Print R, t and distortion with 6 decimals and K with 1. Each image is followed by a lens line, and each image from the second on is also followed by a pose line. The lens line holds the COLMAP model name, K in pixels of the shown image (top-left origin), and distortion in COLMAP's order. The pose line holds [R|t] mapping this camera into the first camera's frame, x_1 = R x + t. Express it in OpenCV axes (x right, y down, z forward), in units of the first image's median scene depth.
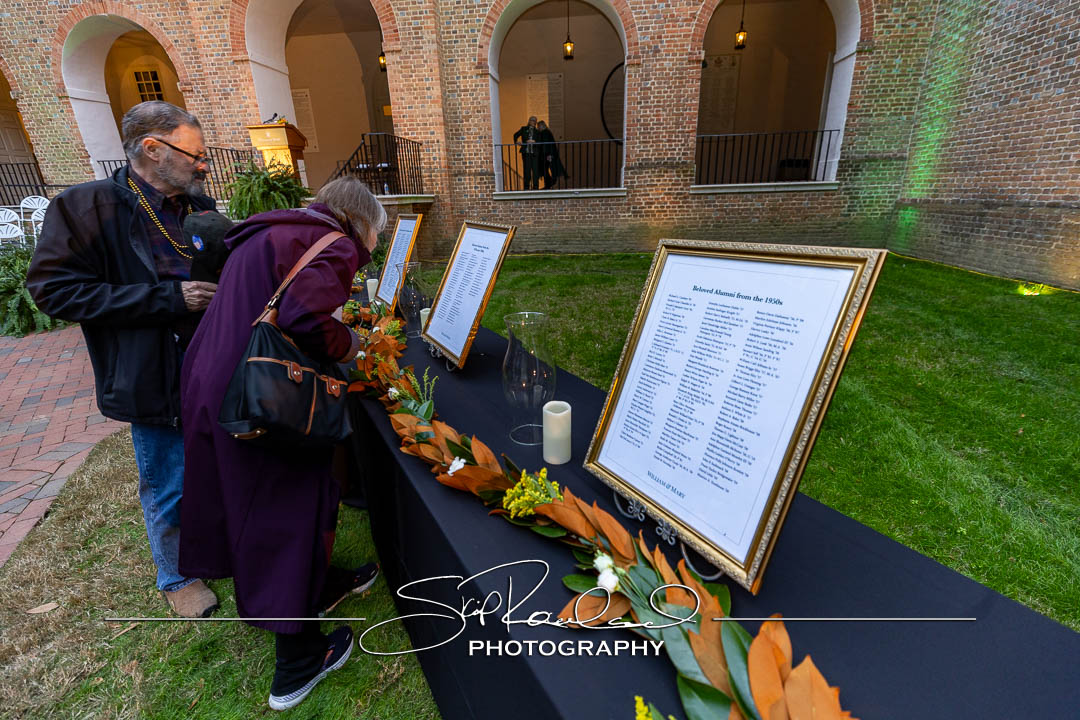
lens RADIAL K [[477.8, 0, 539.4], [0, 477.8, 360.3], [0, 0, 1]] dist [0.004357, 0.001034]
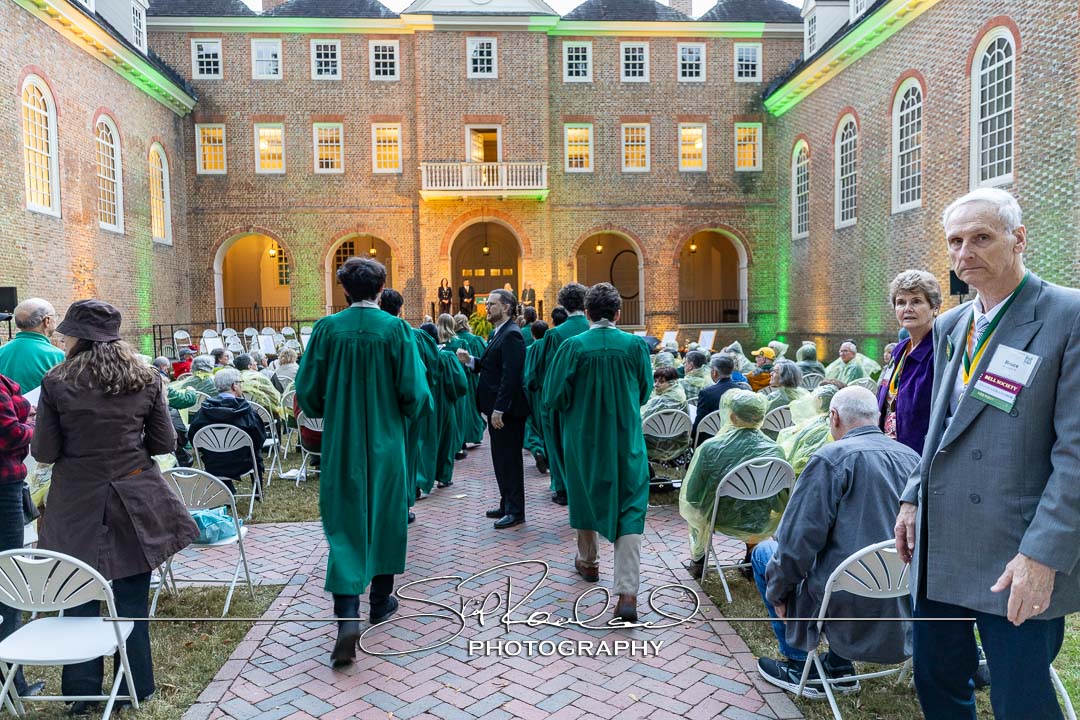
lens RADIAL K [[787.1, 0, 547.9], [0, 787.1, 360.4], [0, 0, 1]] dist [0.008545, 0.000607]
pose [[0.980759, 0.002566, 0.195204, -0.830978], [0.055591, 0.954845, -0.291858, 0.680280], [-0.187138, 0.297094, 0.936330, -1.855142]]
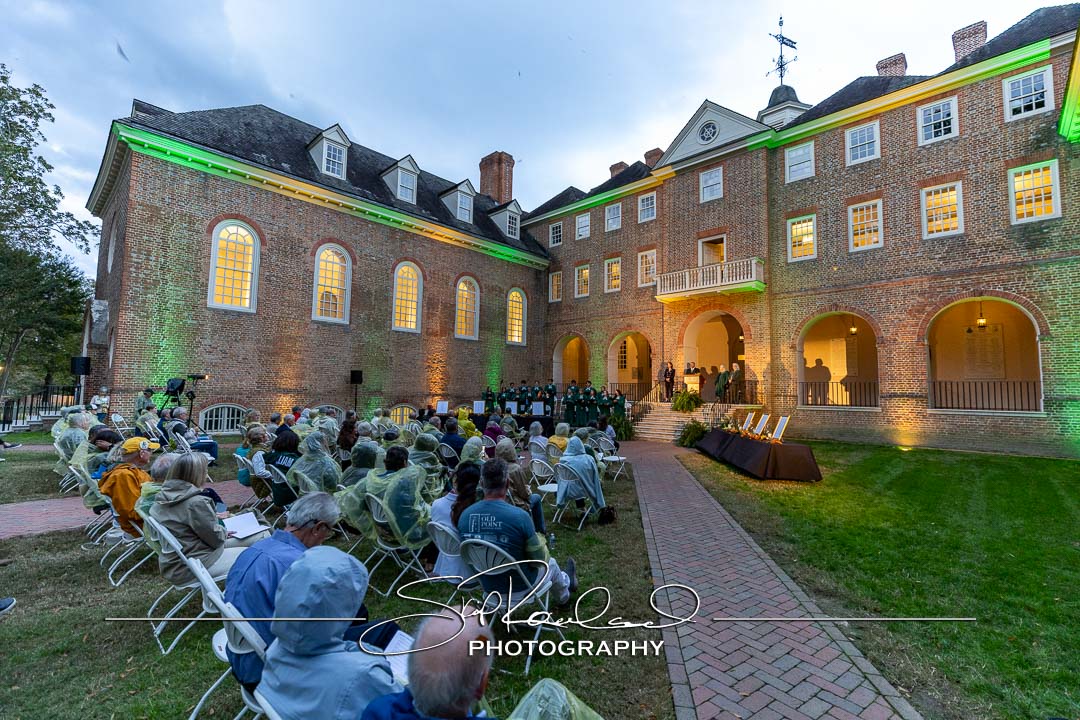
lens RADIAL K [[477.8, 0, 547.7], [0, 477.8, 355.9], [0, 0, 1]] dist [0.004357, 0.001034]
pose [[0.802389, -0.005637, -0.596774, 0.259527], [-0.238431, 0.913658, -0.329211, 0.347297], [0.547103, 0.406445, 0.731765, -1.066271]]
